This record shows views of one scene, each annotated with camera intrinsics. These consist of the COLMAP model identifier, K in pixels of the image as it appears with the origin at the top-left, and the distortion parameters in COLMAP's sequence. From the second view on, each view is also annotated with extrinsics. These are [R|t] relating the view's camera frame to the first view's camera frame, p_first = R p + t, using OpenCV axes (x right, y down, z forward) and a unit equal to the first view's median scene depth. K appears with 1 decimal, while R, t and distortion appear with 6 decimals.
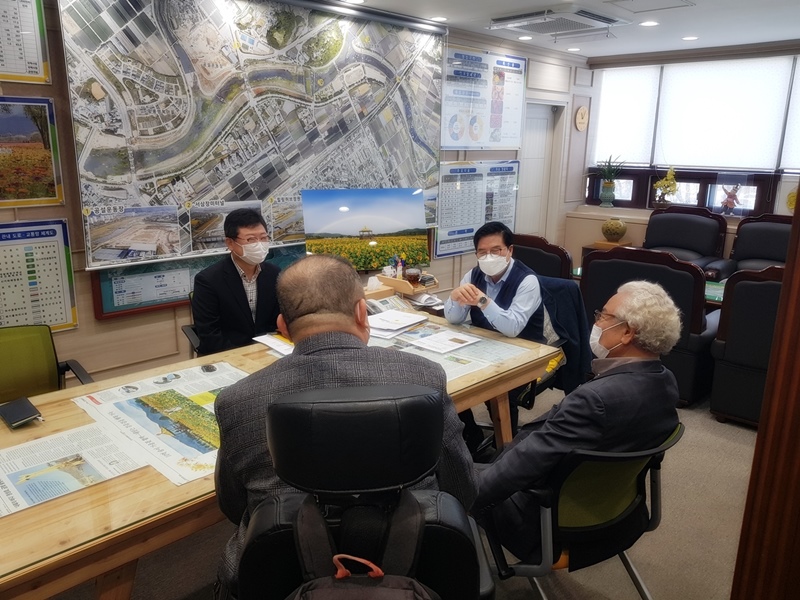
lens RADIAL K [[634.9, 0, 399.6], [0, 634.9, 301.7], [0, 0, 1]] dist [0.004105, -0.015513]
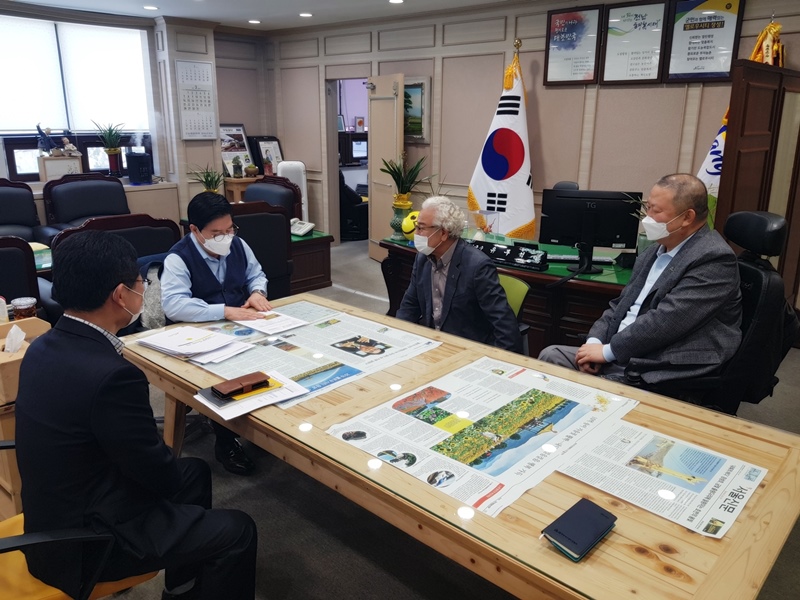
lens RADIAL K [[634.9, 0, 399.4], [0, 634.9, 297.0], [0, 0, 1]] dist [0.004105, -0.015513]
pose [[-0.035136, -0.292232, 0.955702, -1.055139], [0.242581, 0.925199, 0.291824, -0.260786], [-0.969495, 0.242089, 0.038382, 1.003954]]
